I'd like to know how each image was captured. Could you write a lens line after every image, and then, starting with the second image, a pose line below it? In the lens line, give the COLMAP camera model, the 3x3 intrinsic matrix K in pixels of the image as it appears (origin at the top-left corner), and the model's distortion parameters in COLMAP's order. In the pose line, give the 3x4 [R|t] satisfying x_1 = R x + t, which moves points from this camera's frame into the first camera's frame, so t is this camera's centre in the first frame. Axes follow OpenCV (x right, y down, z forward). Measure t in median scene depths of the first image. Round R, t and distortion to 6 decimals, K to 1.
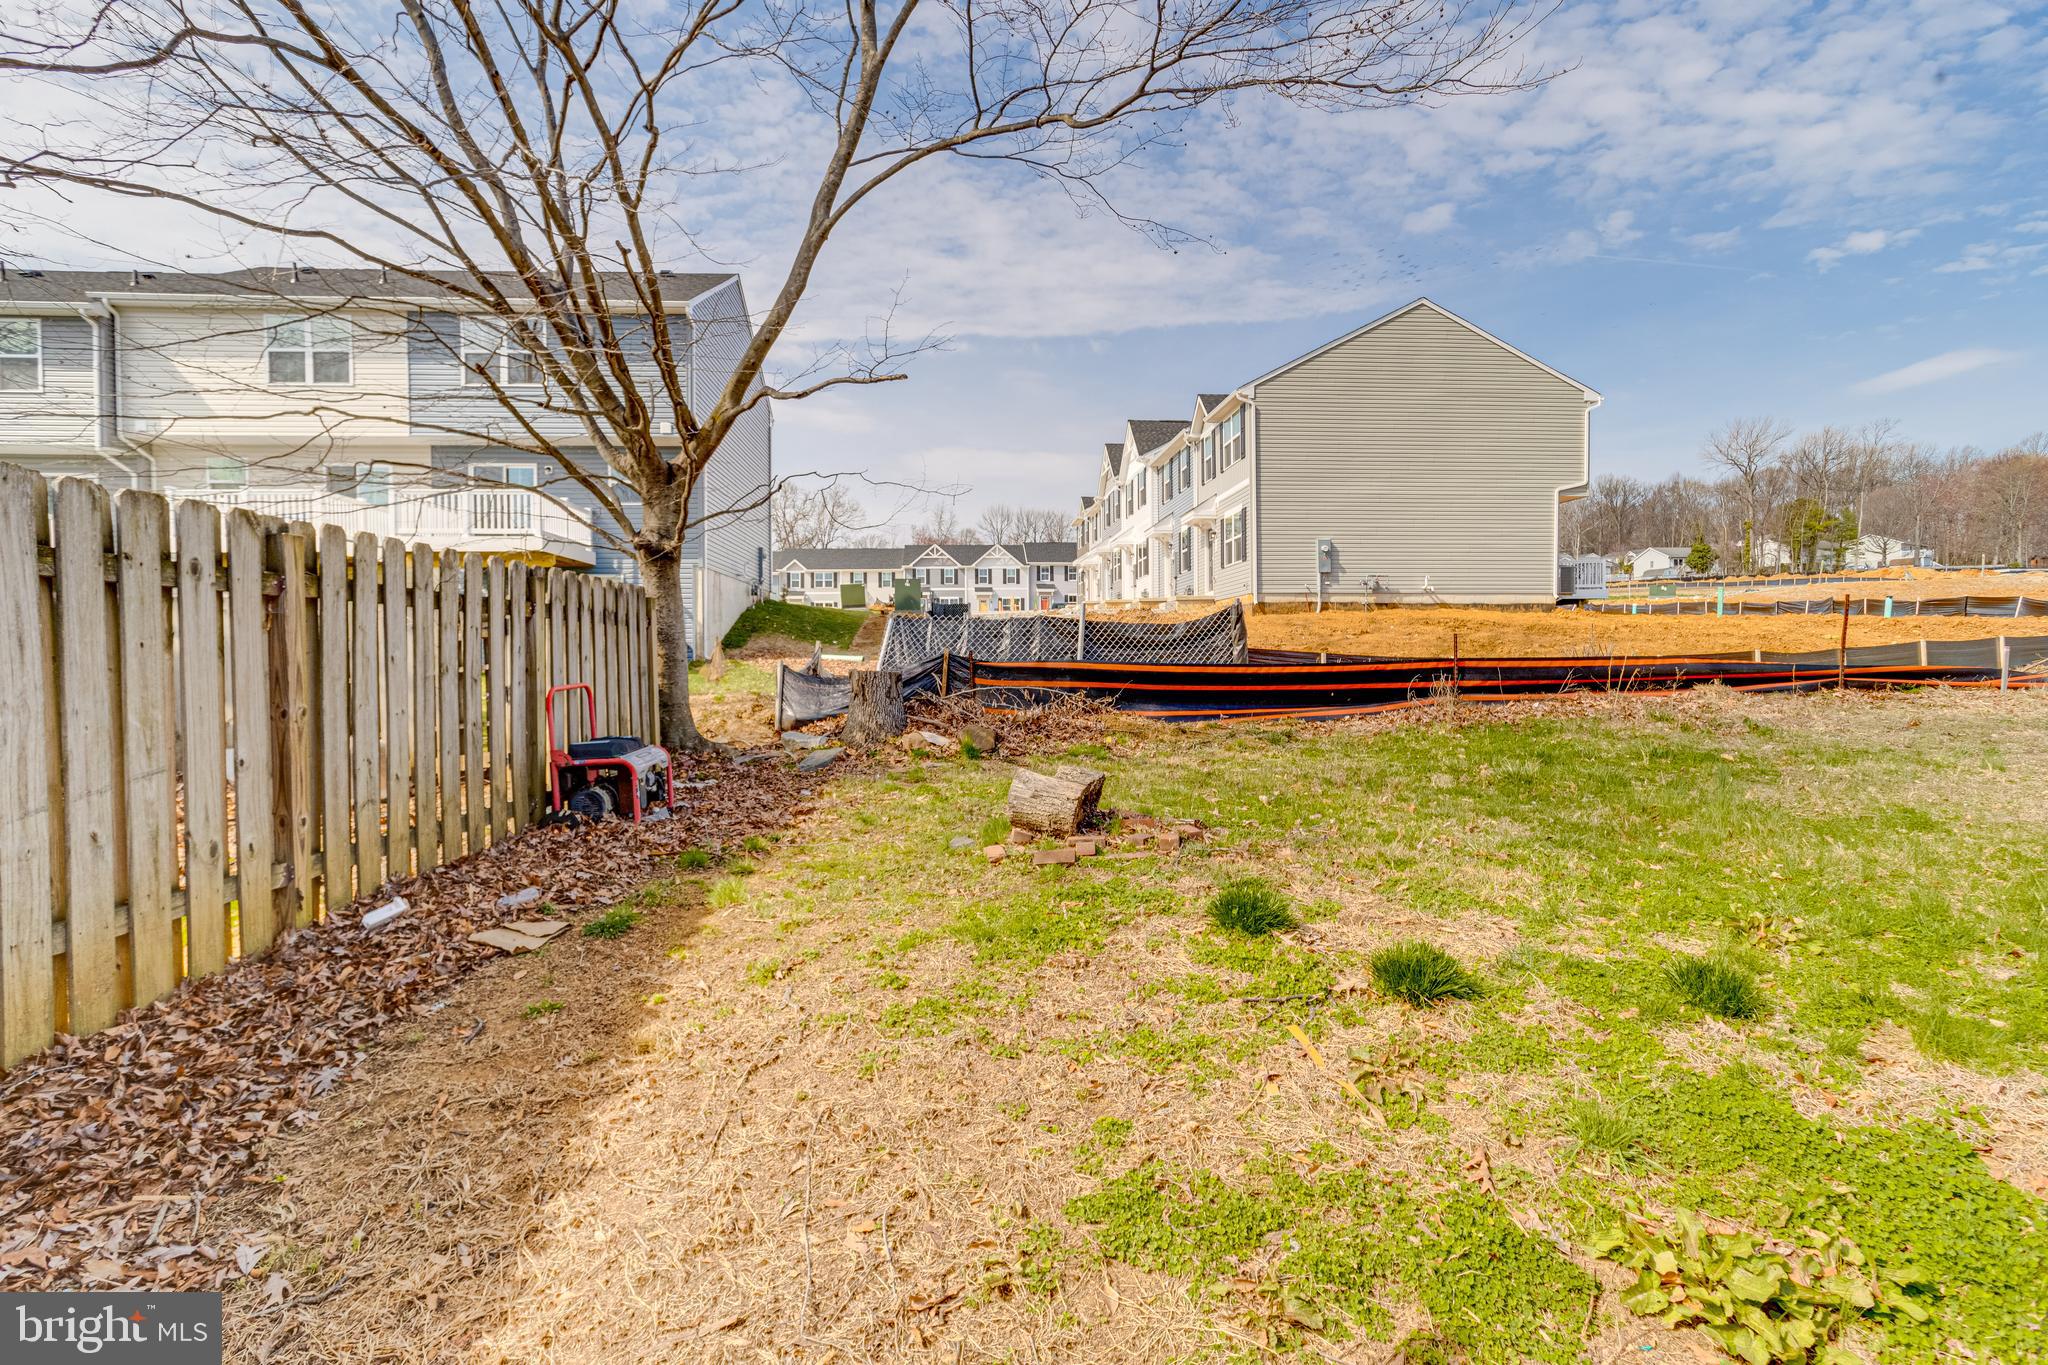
lens RADIAL K [[989.4, 0, 1011.5], [0, 989.4, 672.5], [0, 0, 1]] dist [0.012118, 0.000746]
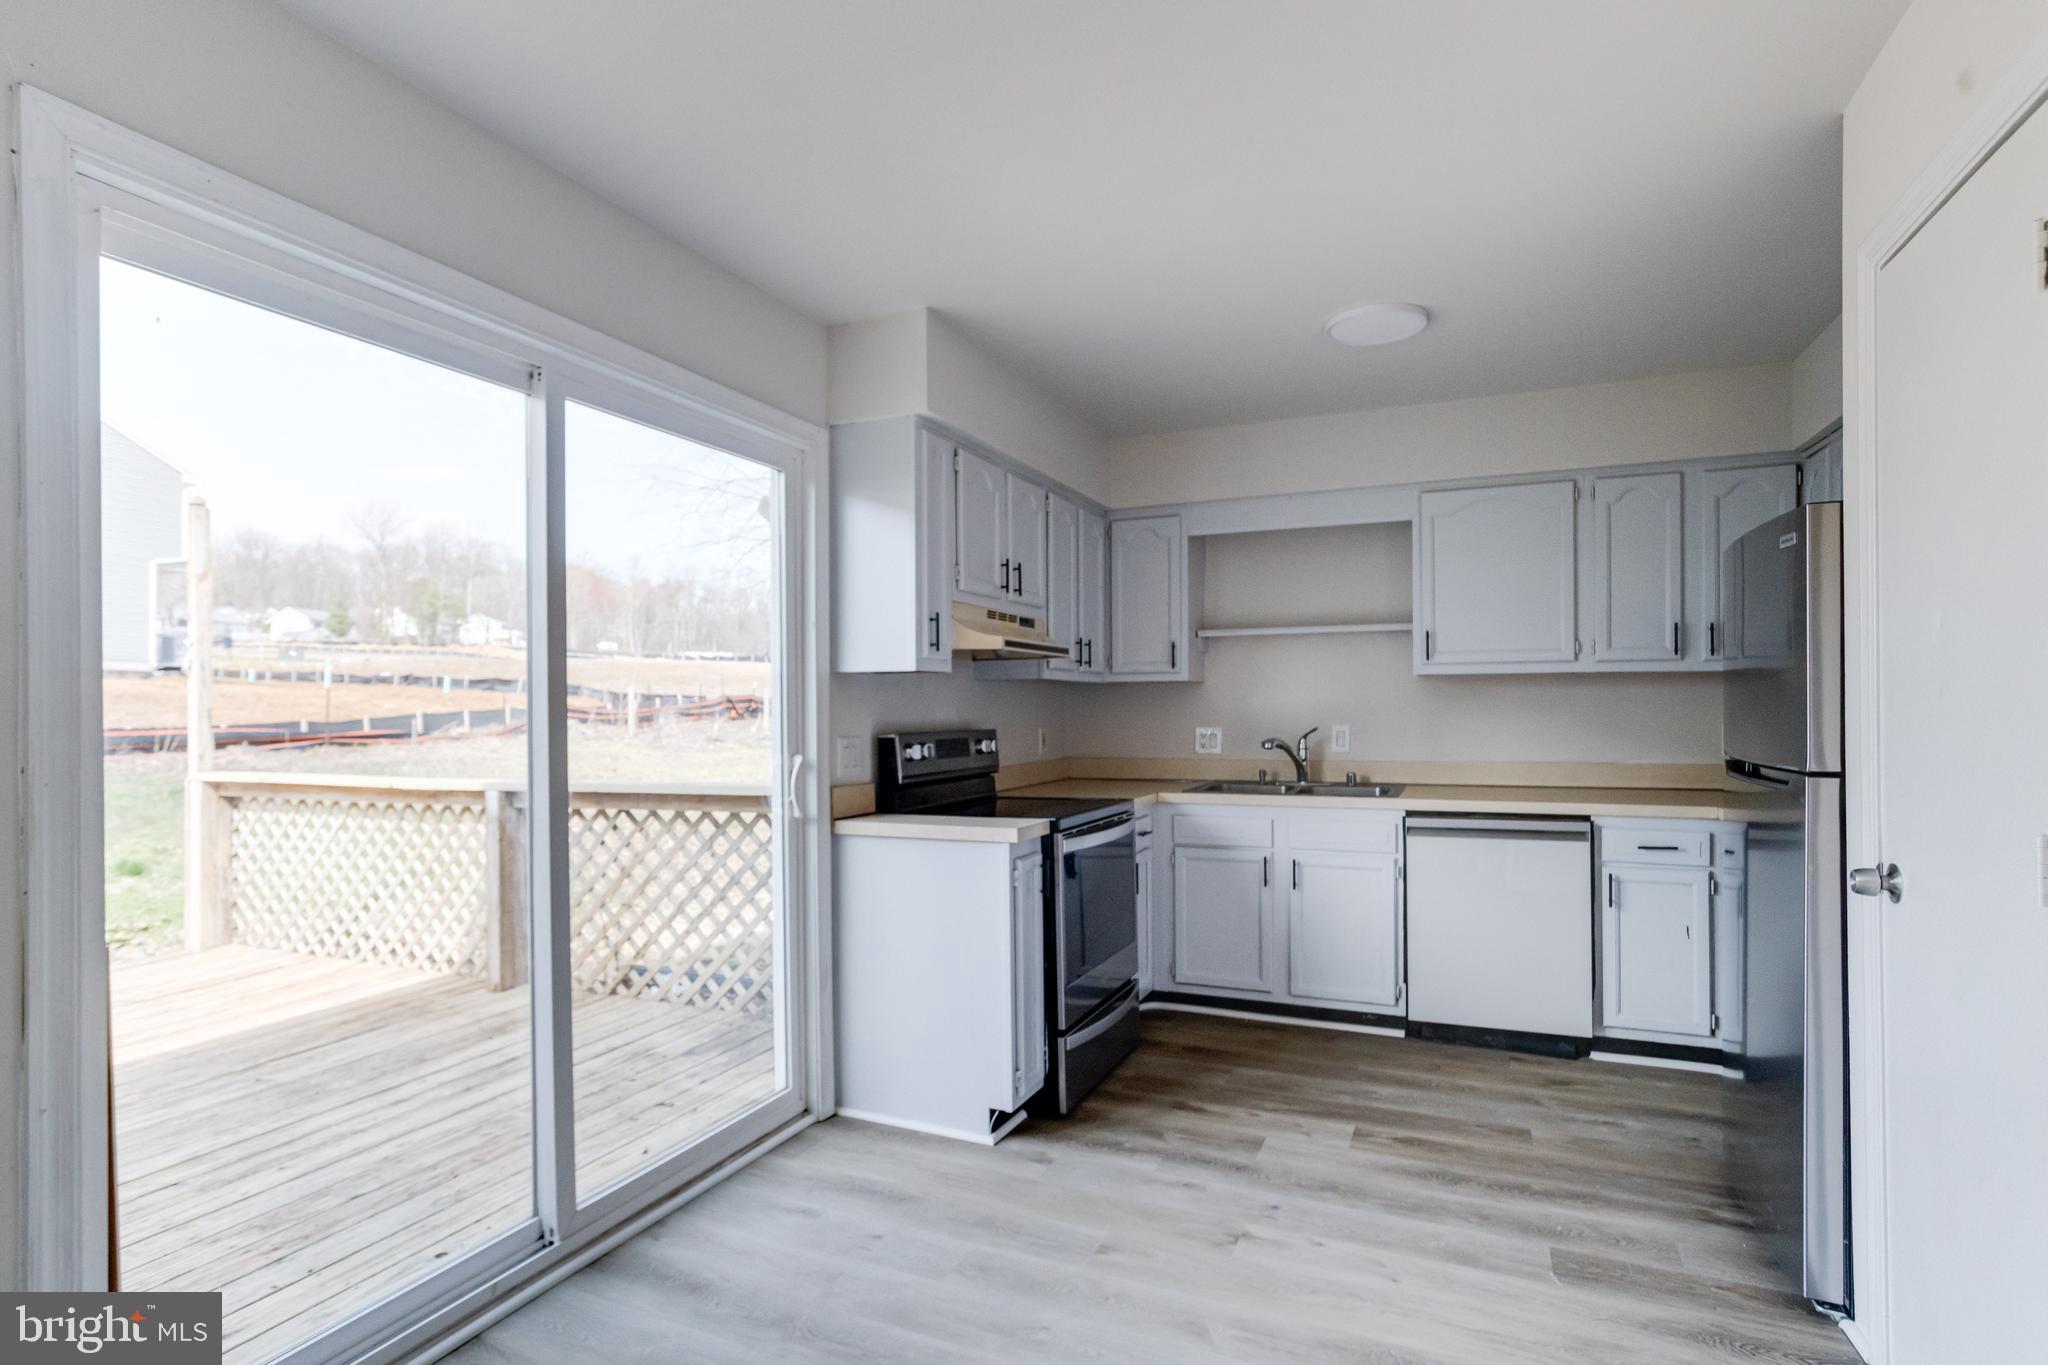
lens RADIAL K [[1009.2, 0, 1021.5], [0, 1009.2, 709.5], [0, 0, 1]] dist [-0.026325, 0.019285]
pose [[0.366980, 0.005502, 0.930212, -0.099551], [0.015987, 0.999798, -0.012221, -0.002067], [-0.930091, 0.019356, 0.366818, -0.245810]]
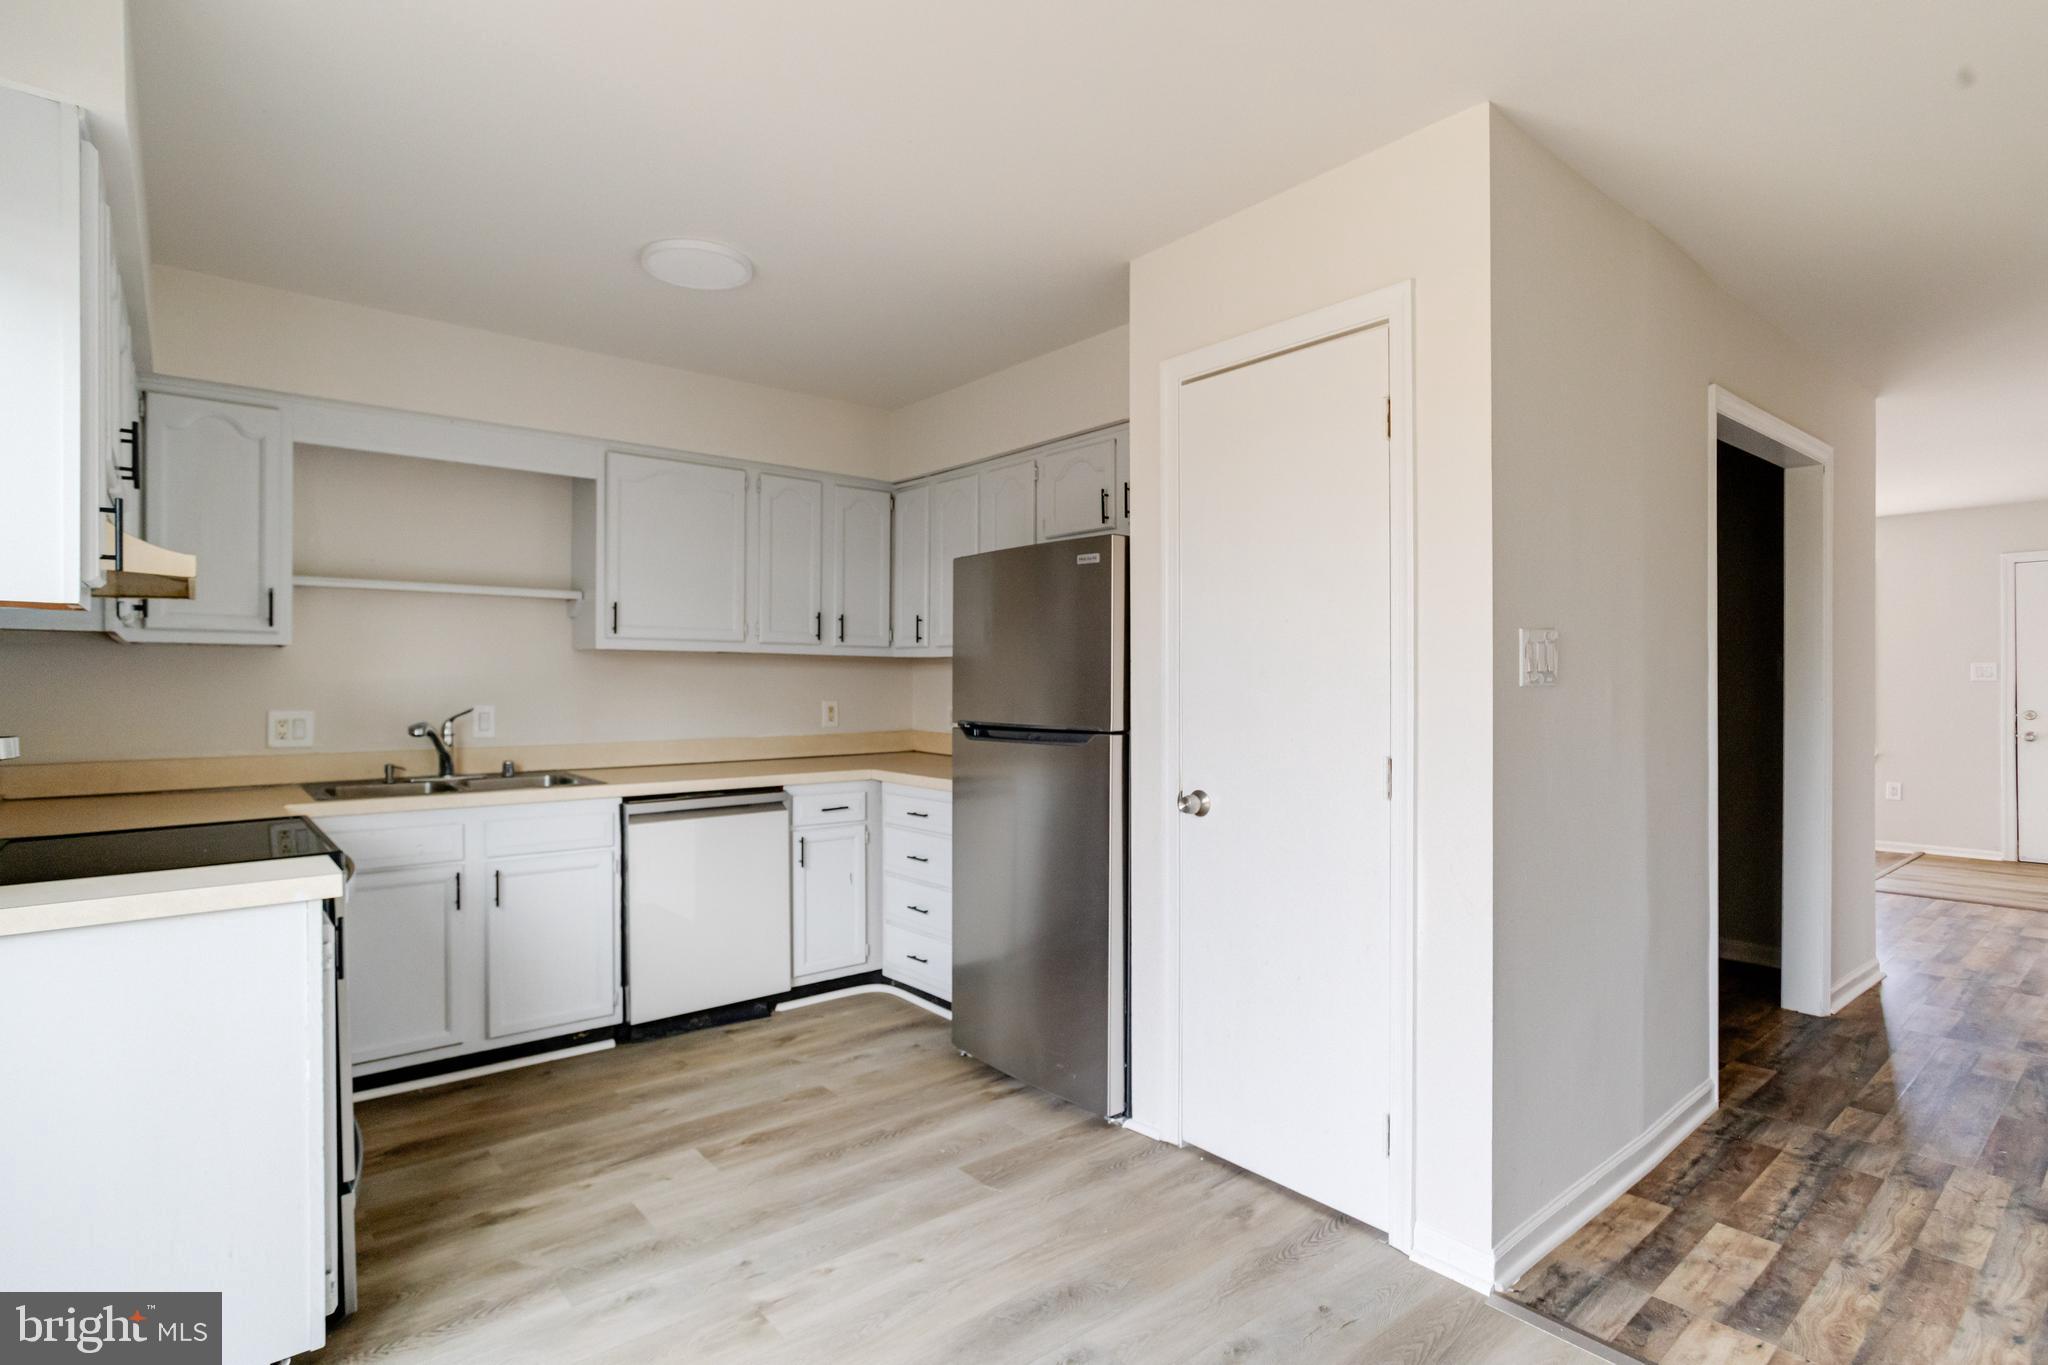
lens RADIAL K [[1009.2, 0, 1022.8], [0, 1009.2, 687.5], [0, 0, 1]] dist [-0.026325, 0.019285]
pose [[-0.662572, 0.008440, 0.748951, -0.076939], [0.017335, 0.999841, 0.004069, -0.002425], [-0.748798, 0.015679, -0.662613, -0.192646]]
